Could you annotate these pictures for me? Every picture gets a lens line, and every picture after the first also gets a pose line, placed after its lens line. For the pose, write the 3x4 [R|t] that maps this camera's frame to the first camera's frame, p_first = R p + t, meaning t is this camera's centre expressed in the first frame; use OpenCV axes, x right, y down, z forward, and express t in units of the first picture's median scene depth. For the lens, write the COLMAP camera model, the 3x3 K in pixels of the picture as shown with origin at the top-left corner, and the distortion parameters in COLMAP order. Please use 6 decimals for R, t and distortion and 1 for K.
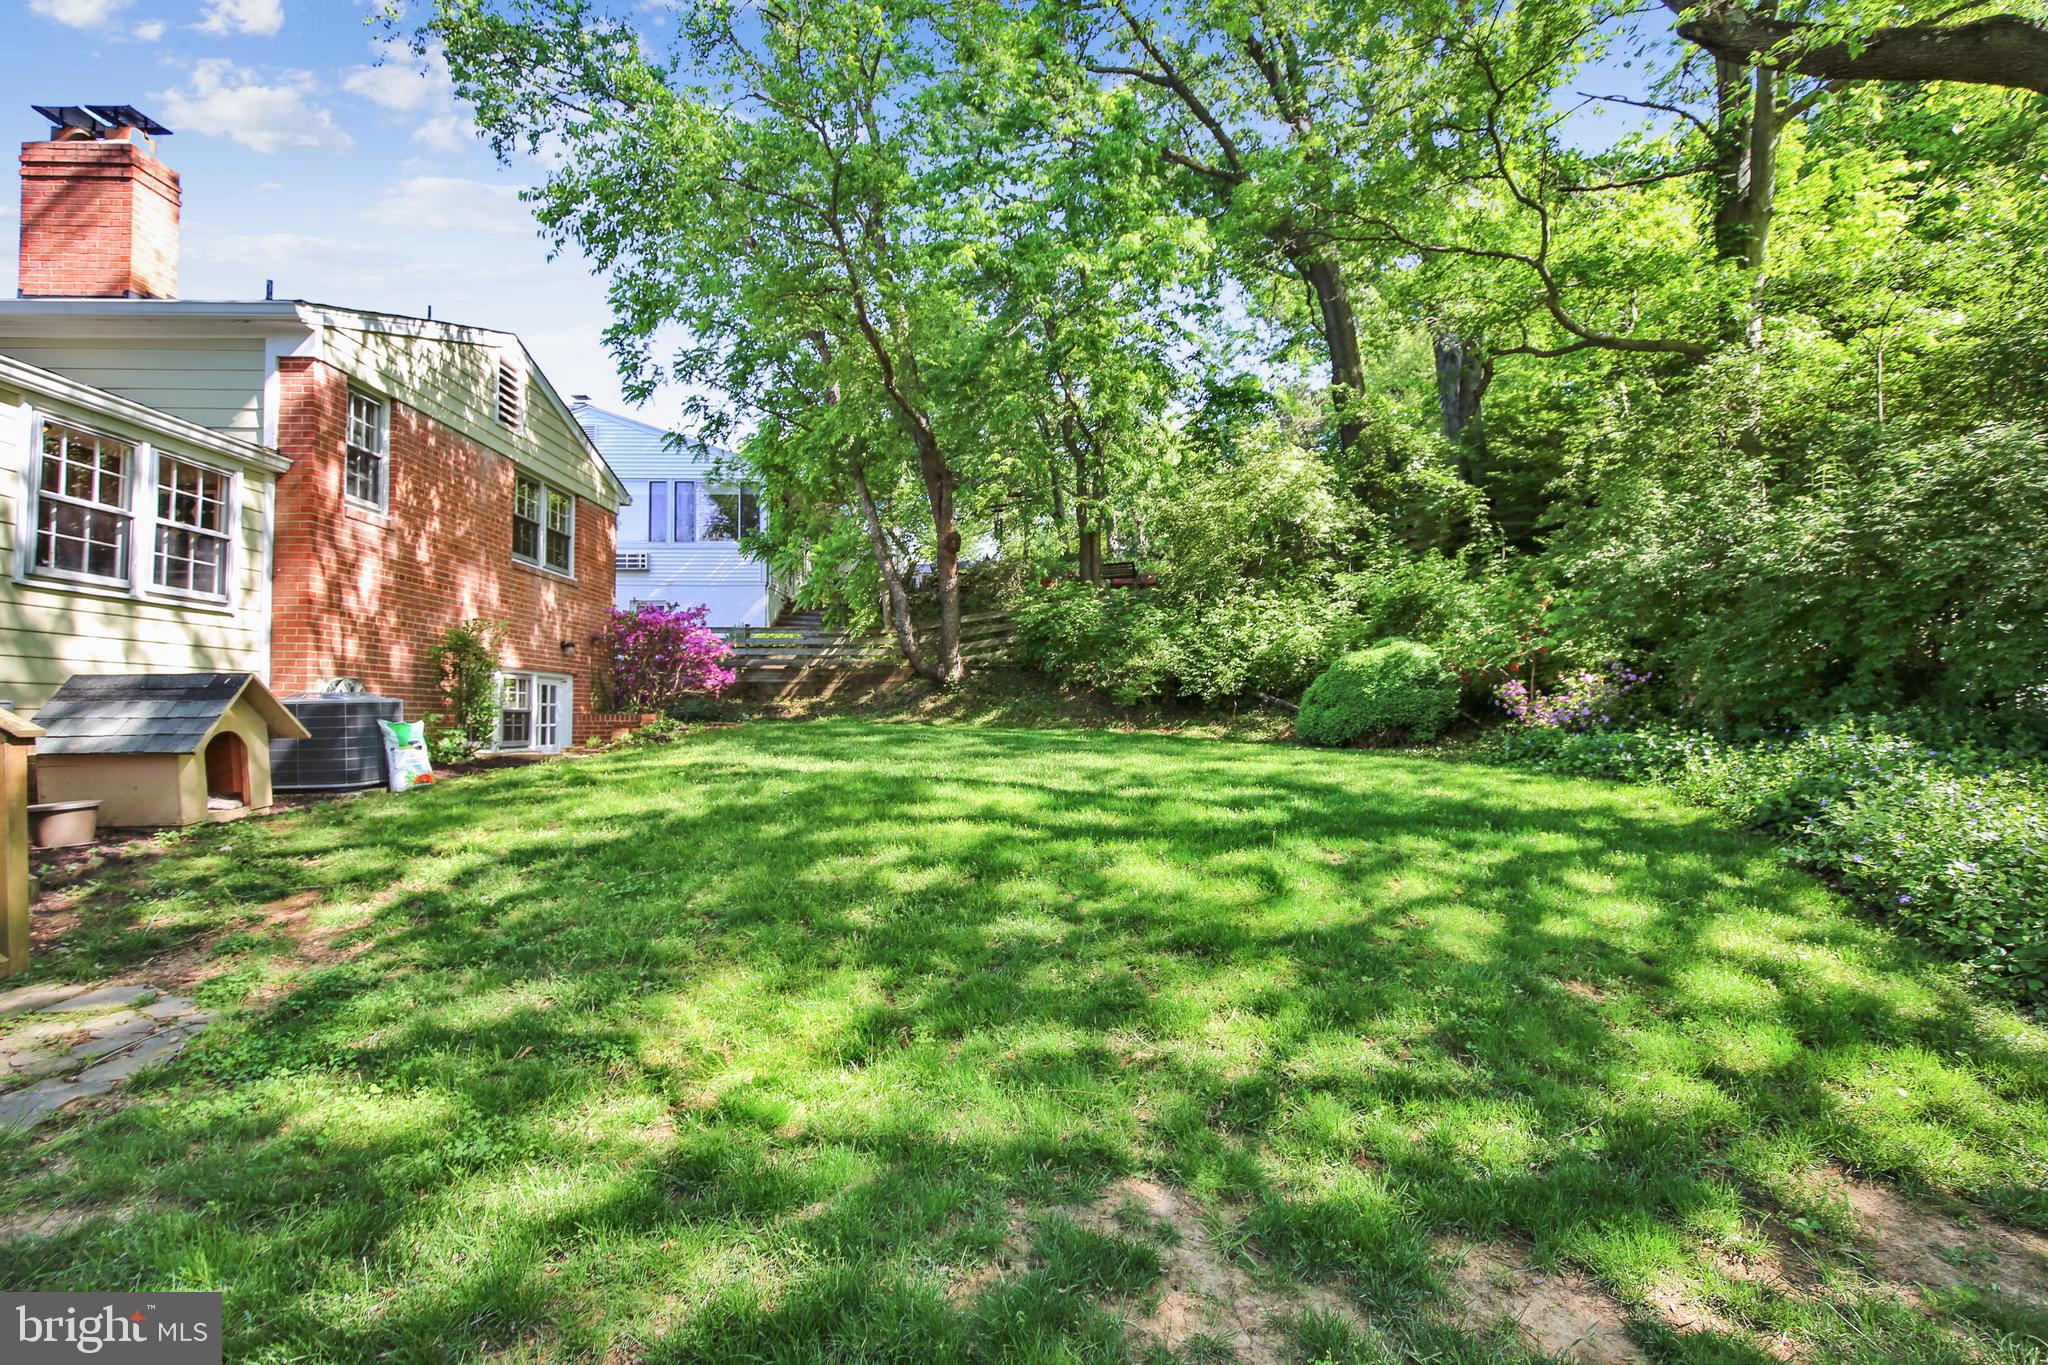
lens RADIAL K [[910.6, 0, 1023.3], [0, 910.6, 693.8], [0, 0, 1]] dist [0.003094, 0.000599]
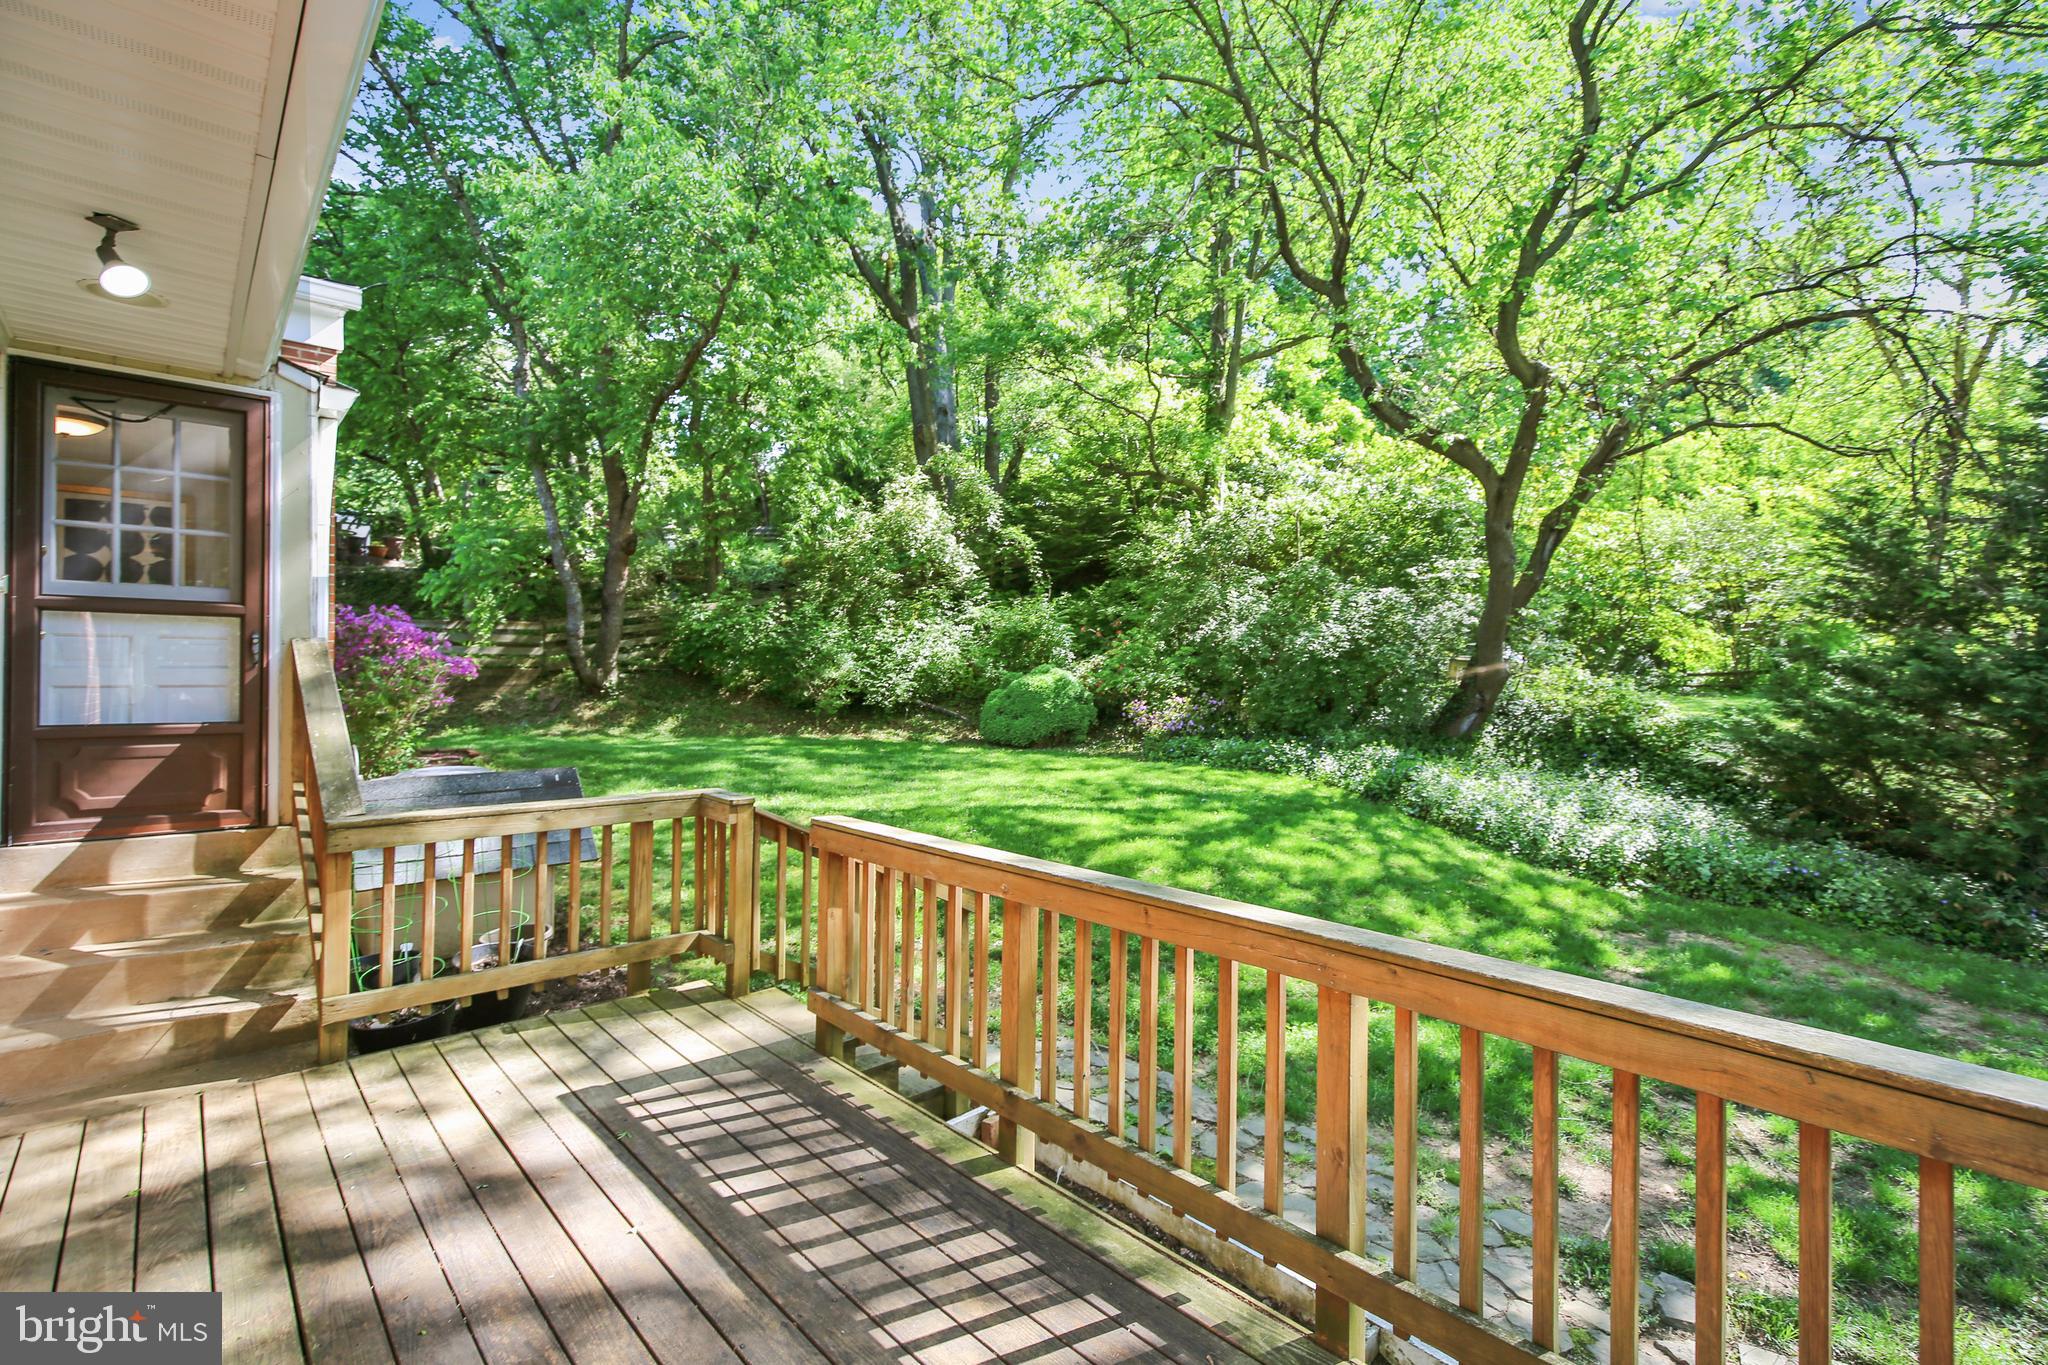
lens RADIAL K [[928.2, 0, 1024.0], [0, 928.2, 682.5], [0, 0, 1]] dist [-0.001188, -0.000523]
pose [[0.746370, 0.000590, 0.665531, -0.778150], [-0.020945, 0.999525, 0.022603, -0.094185], [-0.665201, -0.030810, 0.746028, -0.025308]]
